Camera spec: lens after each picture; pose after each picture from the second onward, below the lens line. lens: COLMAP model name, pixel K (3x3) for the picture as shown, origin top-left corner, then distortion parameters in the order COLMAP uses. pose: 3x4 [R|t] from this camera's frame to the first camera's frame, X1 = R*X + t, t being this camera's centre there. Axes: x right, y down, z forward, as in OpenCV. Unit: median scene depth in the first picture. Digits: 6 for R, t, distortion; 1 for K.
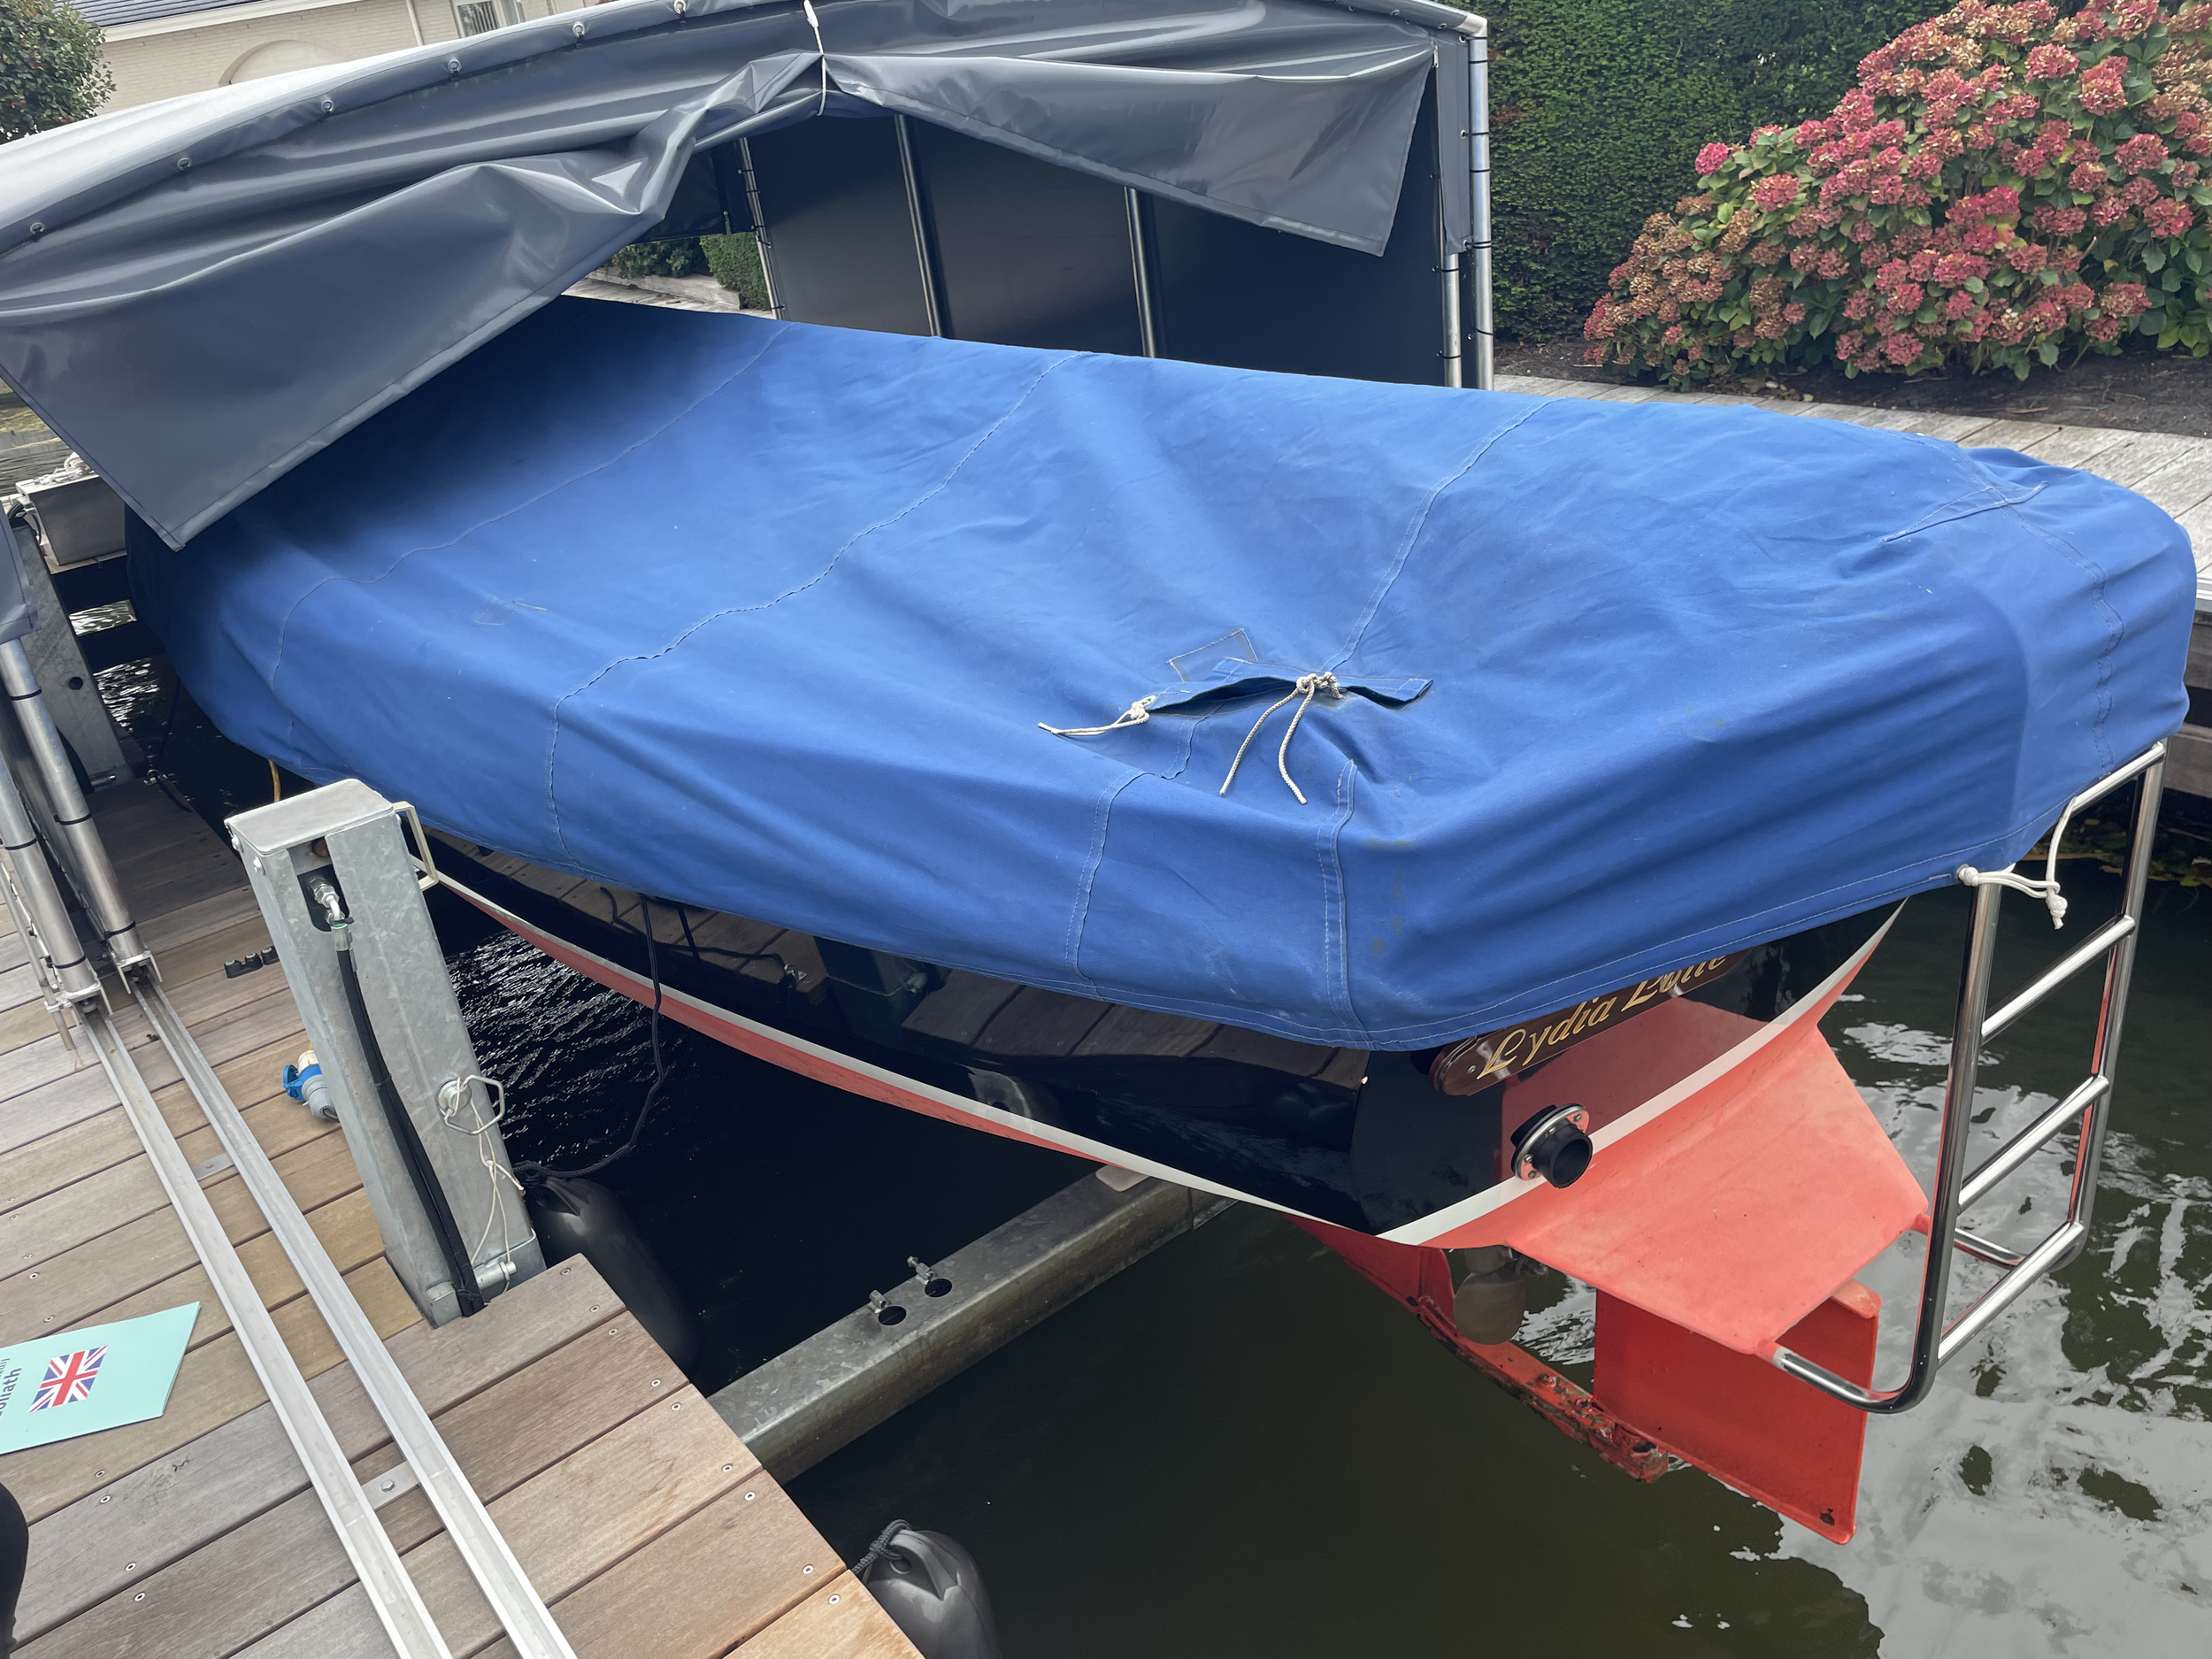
lens RADIAL K [[1658.4, 0, 1105.1], [0, 1658.4, 804.6], [0, 0, 1]] dist [0.073088, -0.102511]
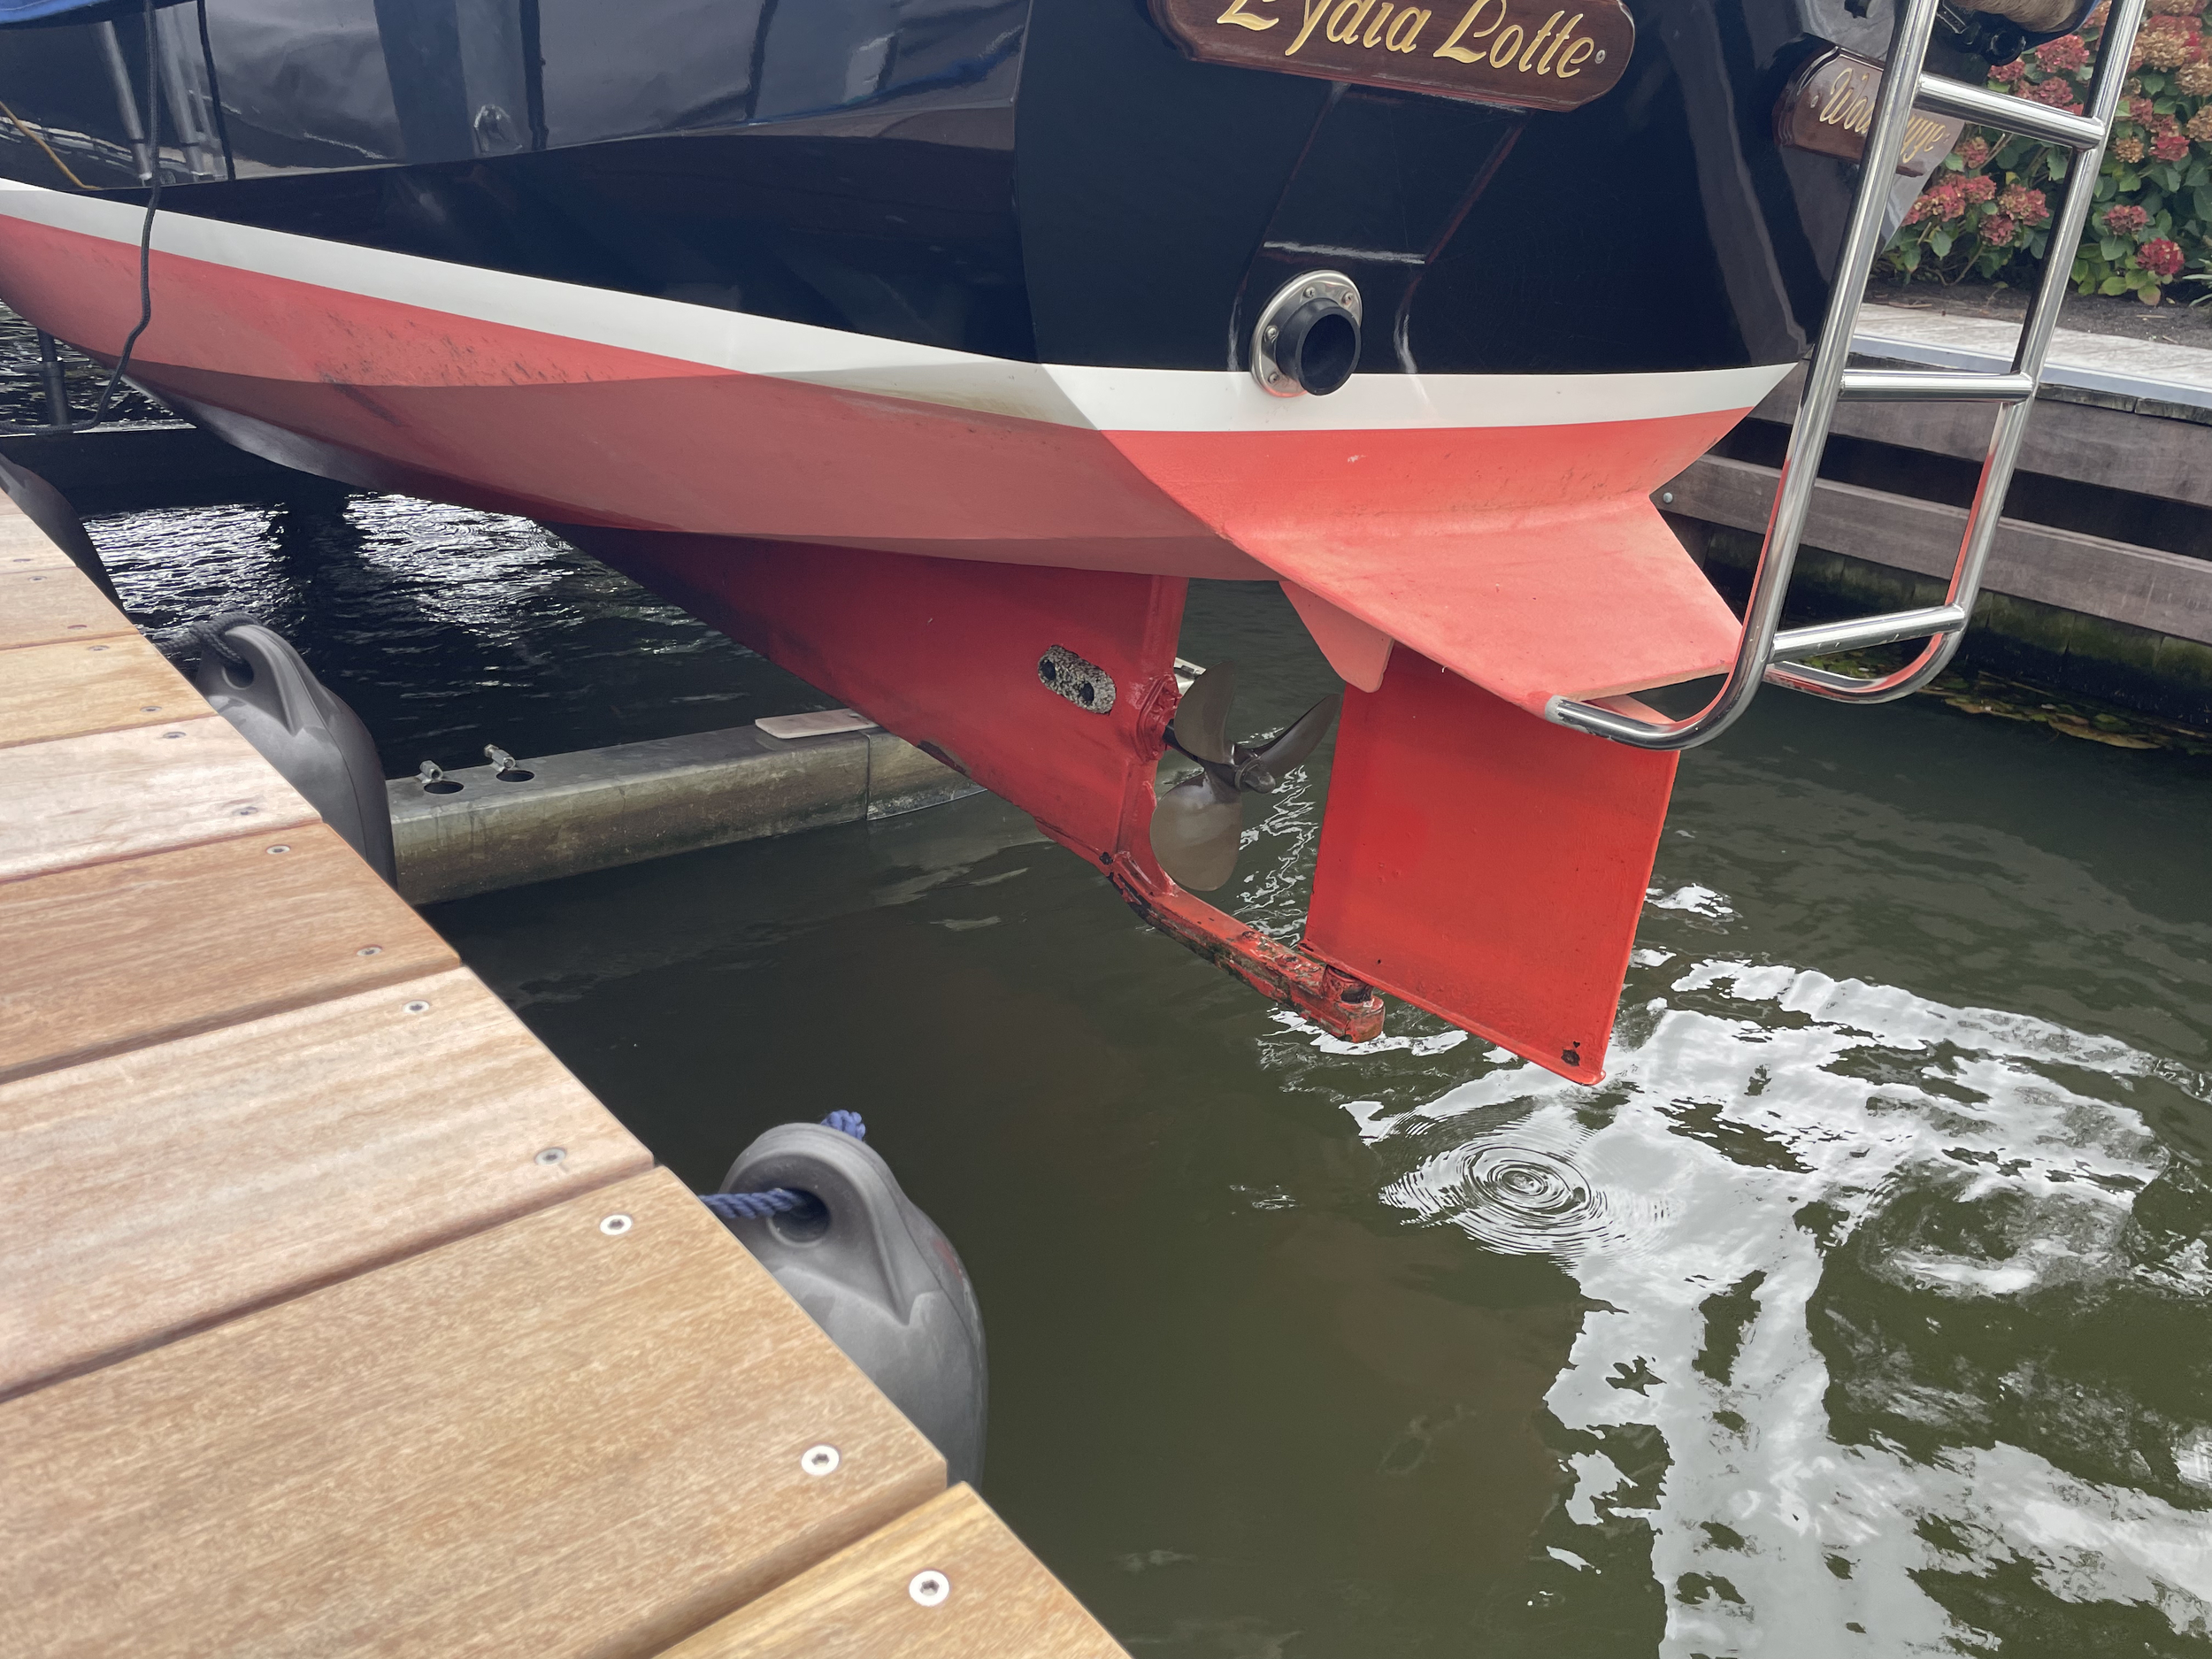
lens RADIAL K [[1658.4, 0, 1111.7], [0, 1658.4, 821.6], [0, 0, 1]] dist [0.073088, -0.102511]
pose [[0.980383, 0.167324, 0.104173, 0.106929], [-0.163256, 0.985488, -0.046484, 0.338959], [-0.110439, 0.028565, 0.993472, 0.219578]]
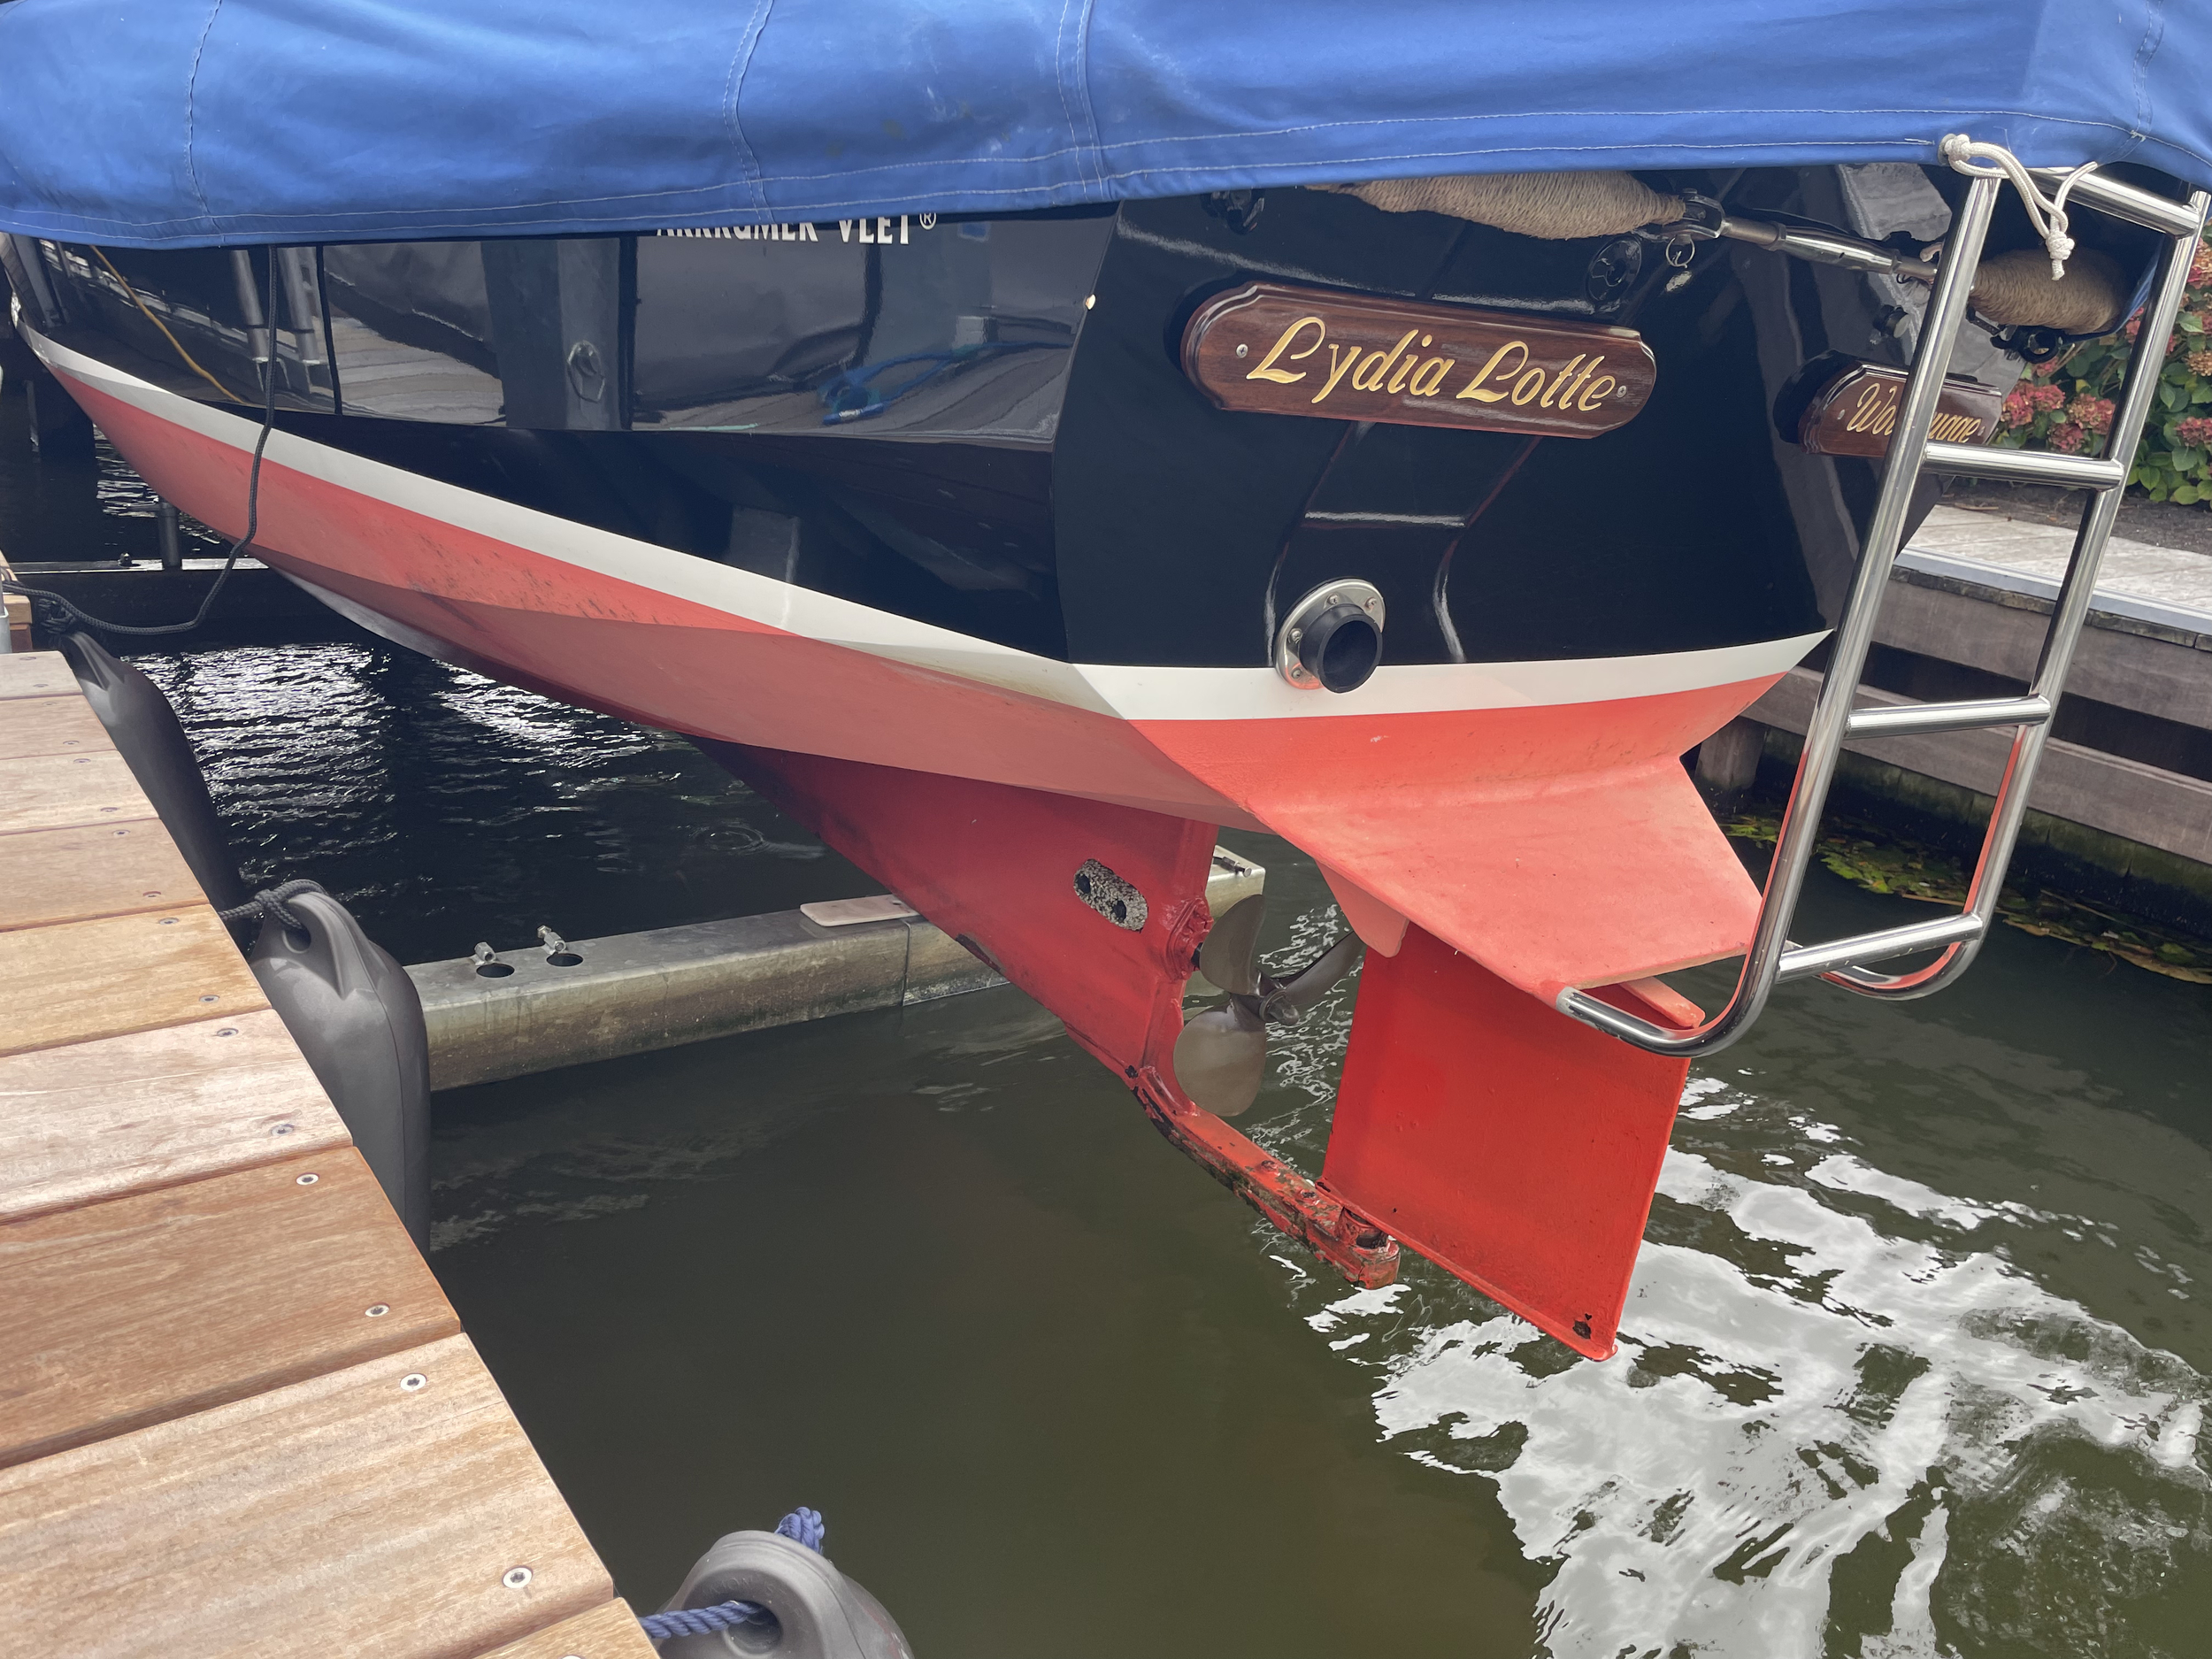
lens RADIAL K [[1658.4, 0, 1093.3], [0, 1658.4, 811.6], [0, 0, 1]] dist [0.073088, -0.102511]
pose [[0.974488, 0.220119, 0.043828, 0.109264], [-0.214372, 0.970686, -0.108685, 0.284761], [-0.066467, 0.096517, 0.993110, 0.199276]]
